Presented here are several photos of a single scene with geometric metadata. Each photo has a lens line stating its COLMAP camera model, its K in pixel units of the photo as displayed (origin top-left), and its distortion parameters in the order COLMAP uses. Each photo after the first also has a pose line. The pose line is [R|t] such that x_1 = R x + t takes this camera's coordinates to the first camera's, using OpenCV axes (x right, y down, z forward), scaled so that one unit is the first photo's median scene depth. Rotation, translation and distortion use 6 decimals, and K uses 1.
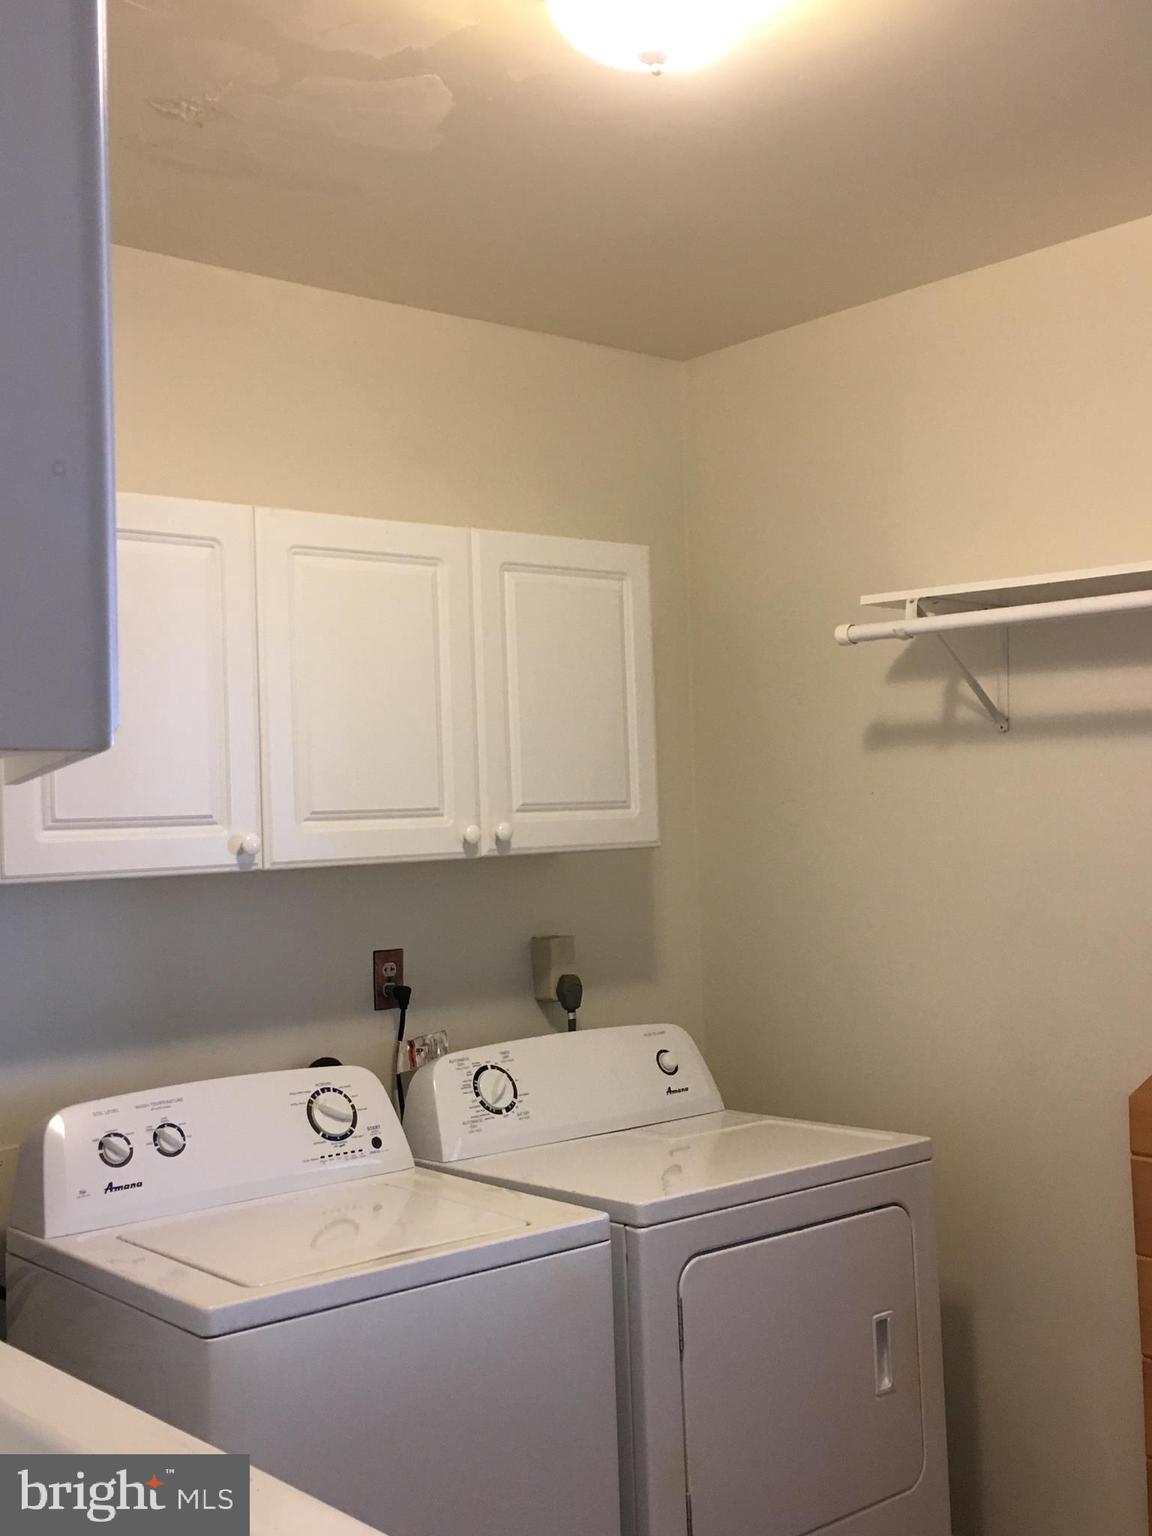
lens RADIAL K [[1752.5, 0, 567.9], [0, 1752.5, 772.2], [0, 0, 1]] dist [0.017485, 0.000000]
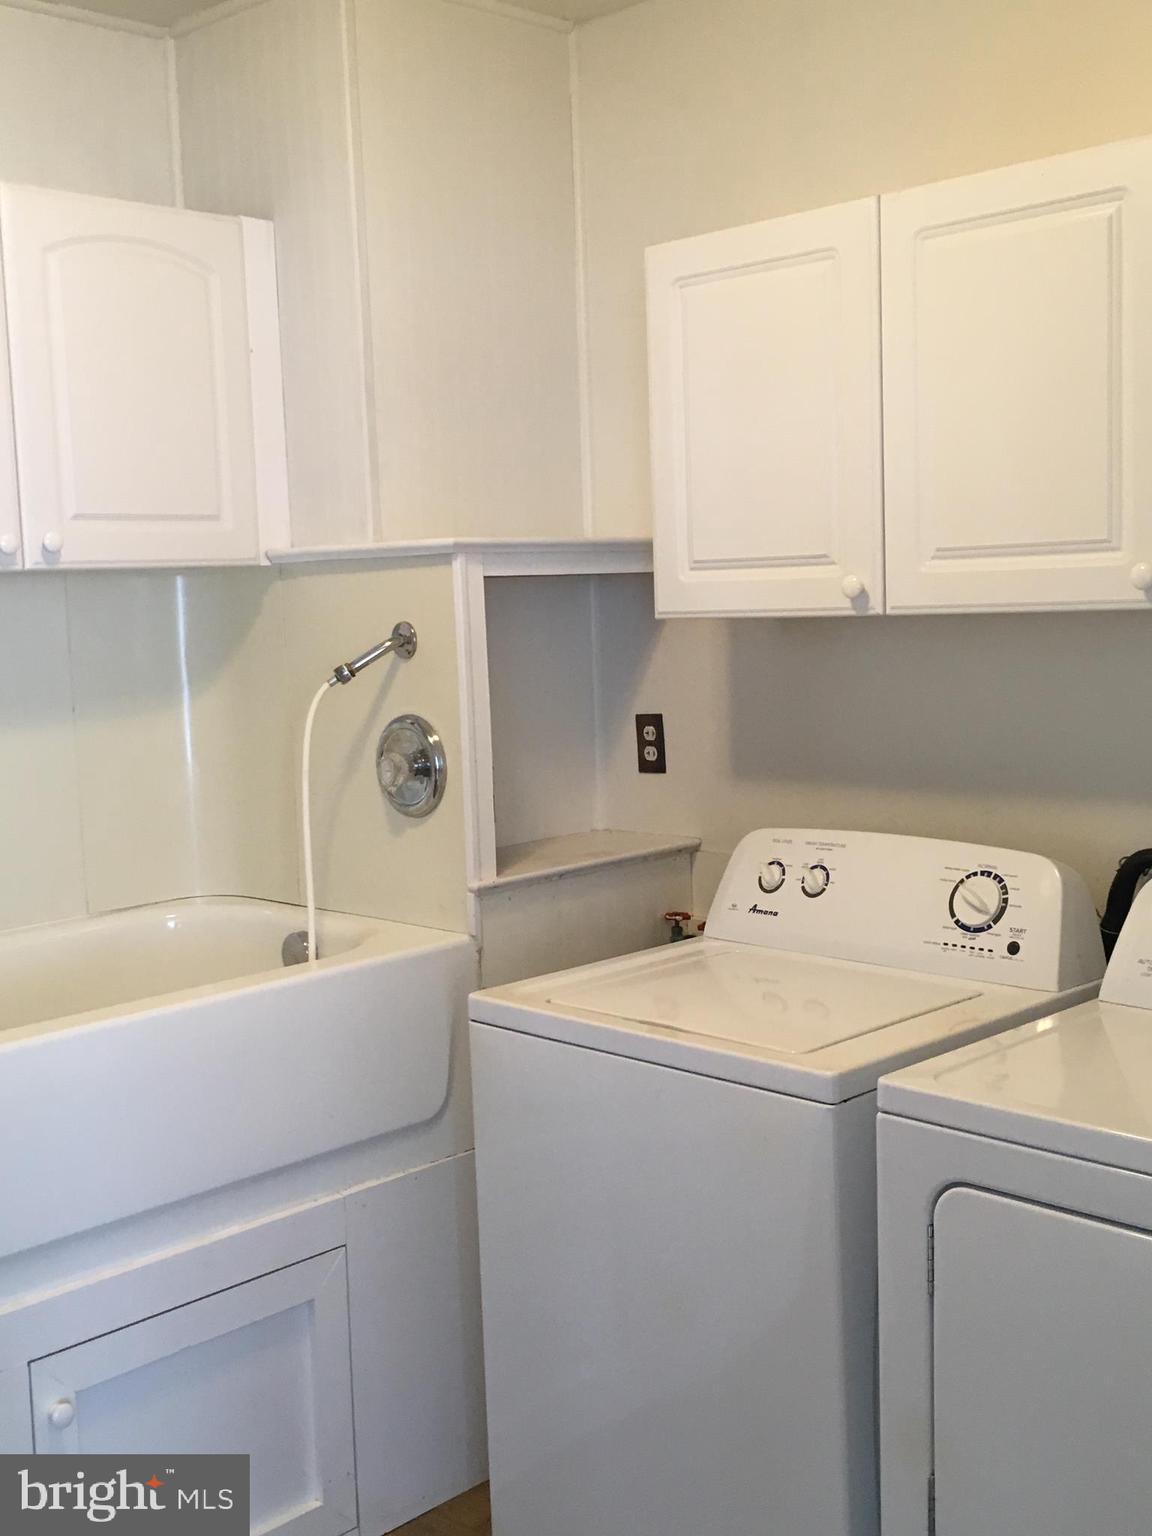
lens RADIAL K [[1752.5, 0, 566.9], [0, 1752.5, 766.8], [0, 0, 1]] dist [0.017485, 0.000000]
pose [[0.055634, 0.140427, -0.988527, 0.722241], [0.065717, 0.987398, 0.143965, -0.007514], [0.996286, -0.072973, 0.045704, 0.795649]]
